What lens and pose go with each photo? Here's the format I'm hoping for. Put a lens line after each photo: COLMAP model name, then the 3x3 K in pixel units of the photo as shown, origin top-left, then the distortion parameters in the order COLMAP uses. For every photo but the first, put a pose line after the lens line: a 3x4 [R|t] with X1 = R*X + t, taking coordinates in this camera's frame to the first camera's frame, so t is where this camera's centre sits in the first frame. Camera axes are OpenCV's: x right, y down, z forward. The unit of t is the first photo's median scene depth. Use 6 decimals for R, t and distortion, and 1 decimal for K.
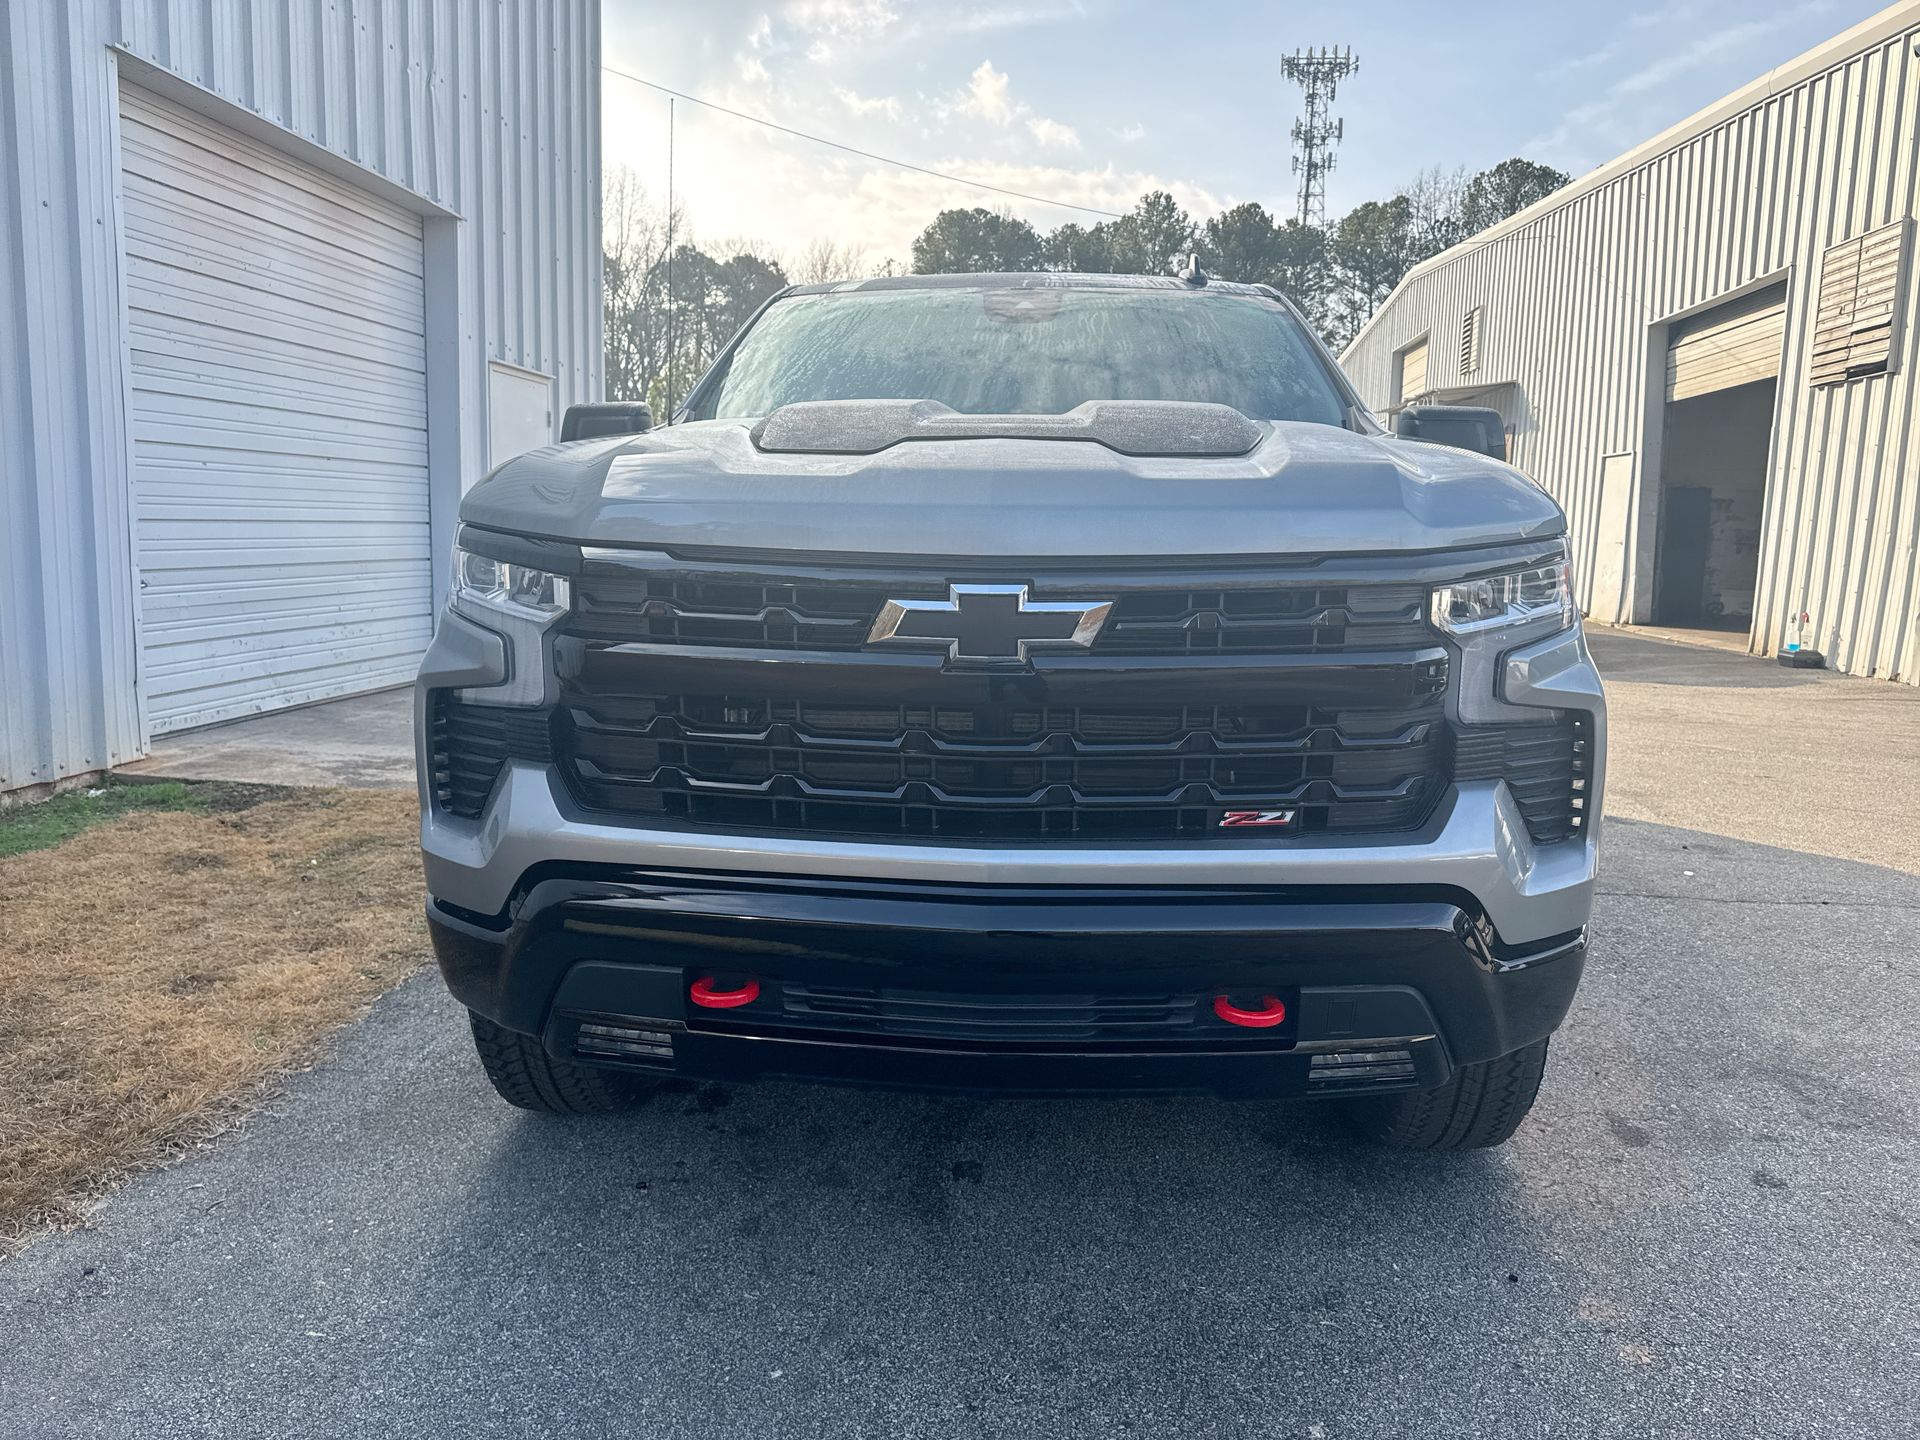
lens RADIAL K [[1335.9, 0, 967.4], [0, 1335.9, 740.7], [0, 0, 1]] dist [0.031157, -0.030566]
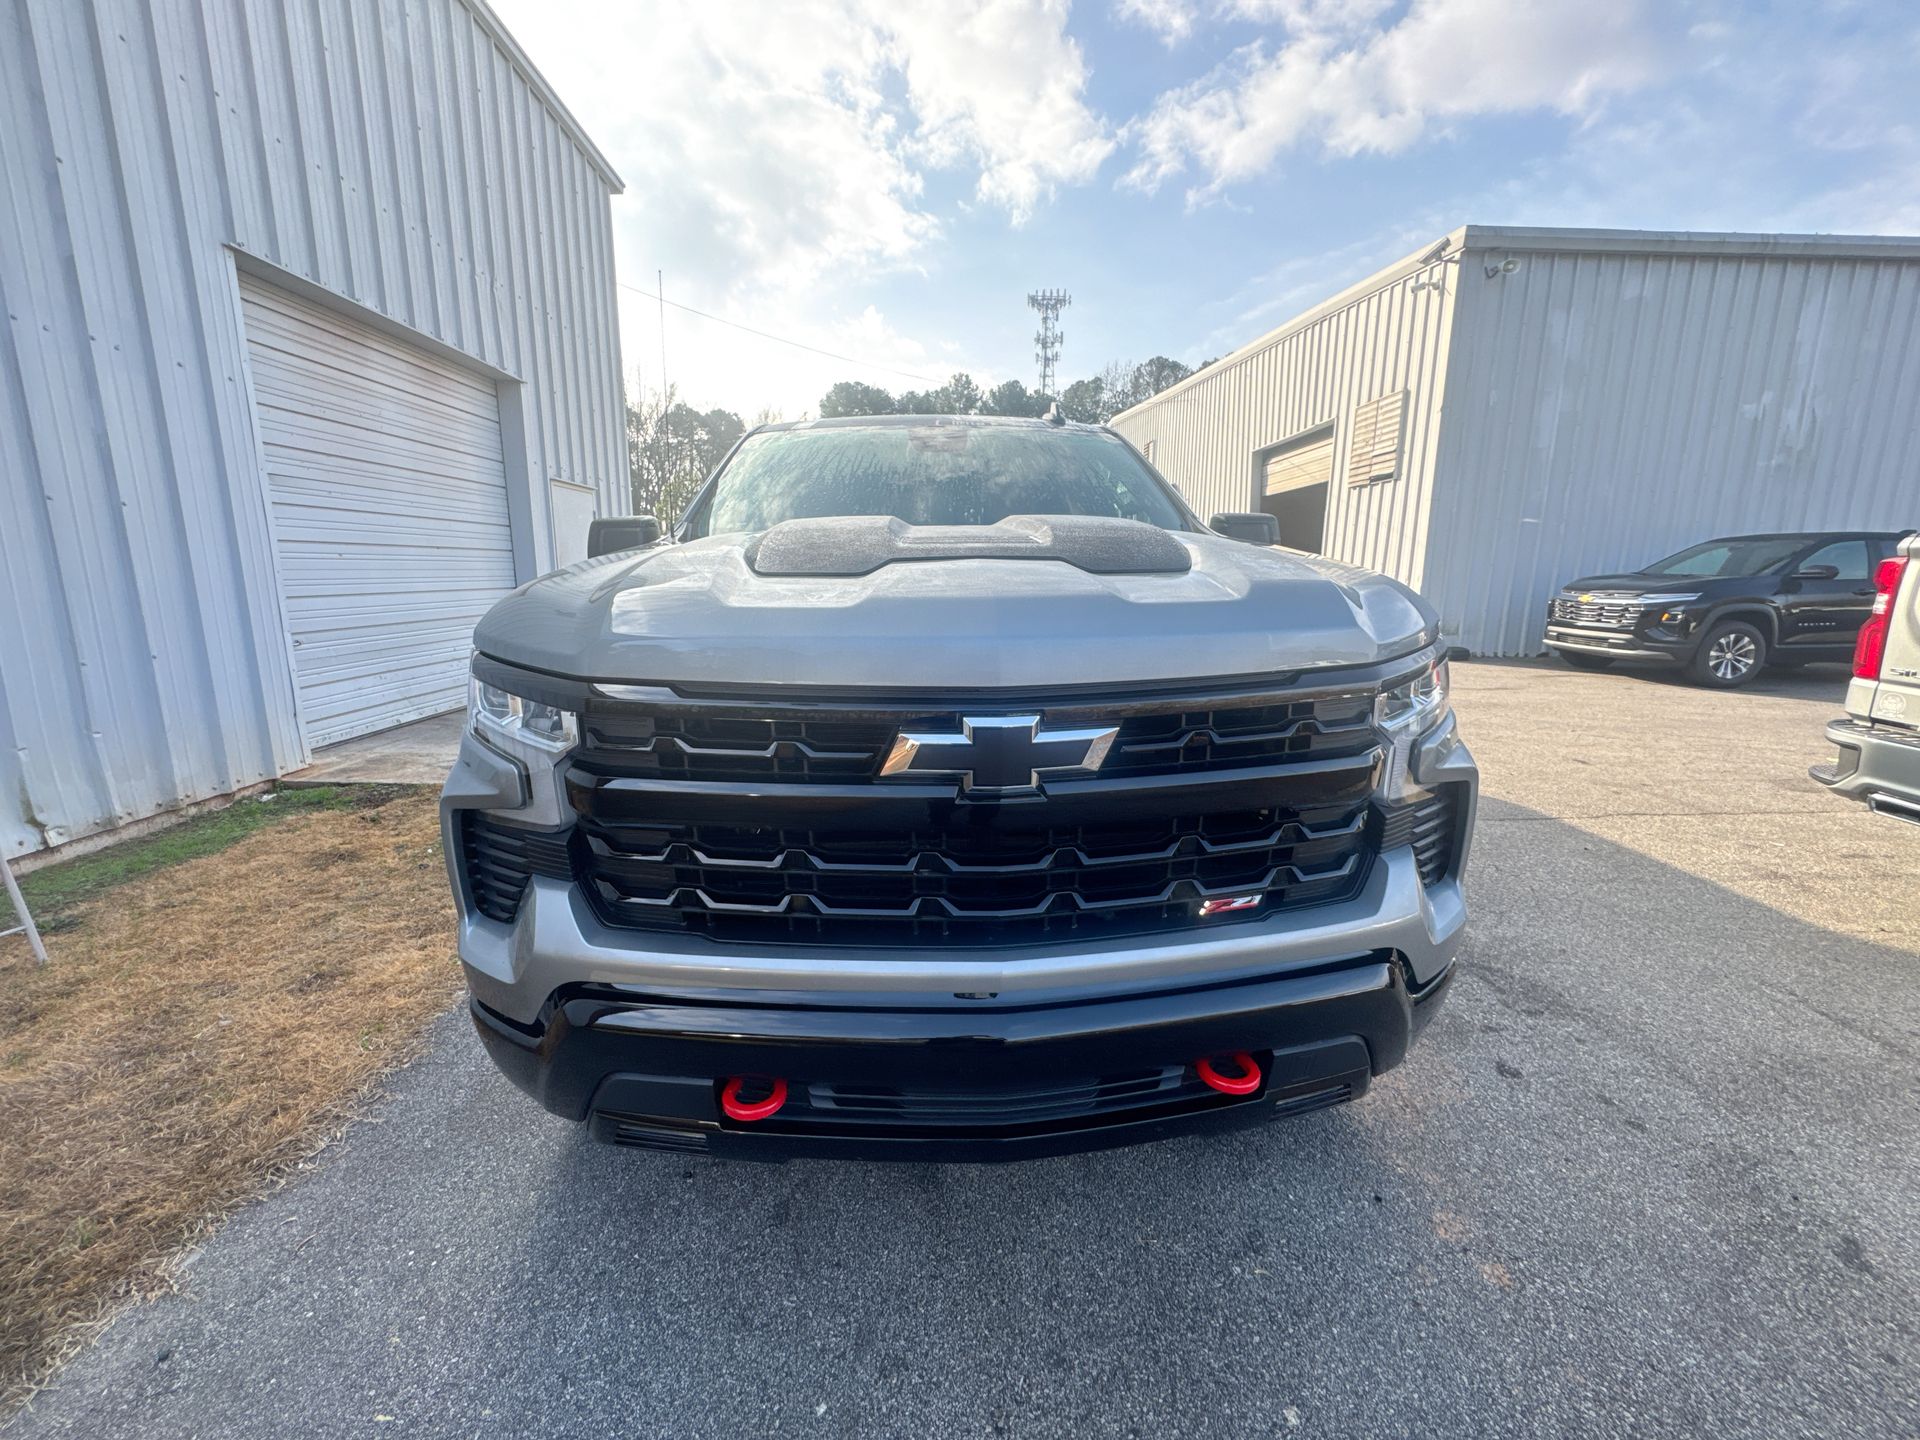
lens RADIAL K [[762.9, 0, 956.7], [0, 762.9, 739.5], [0, 0, 1]] dist [-0.002319, 0.001249]
pose [[0.992065, -0.046864, 0.116665, -0.061873], [0.039721, 0.997235, 0.062812, -0.099540], [-0.119286, -0.057679, 0.991183, 0.306617]]
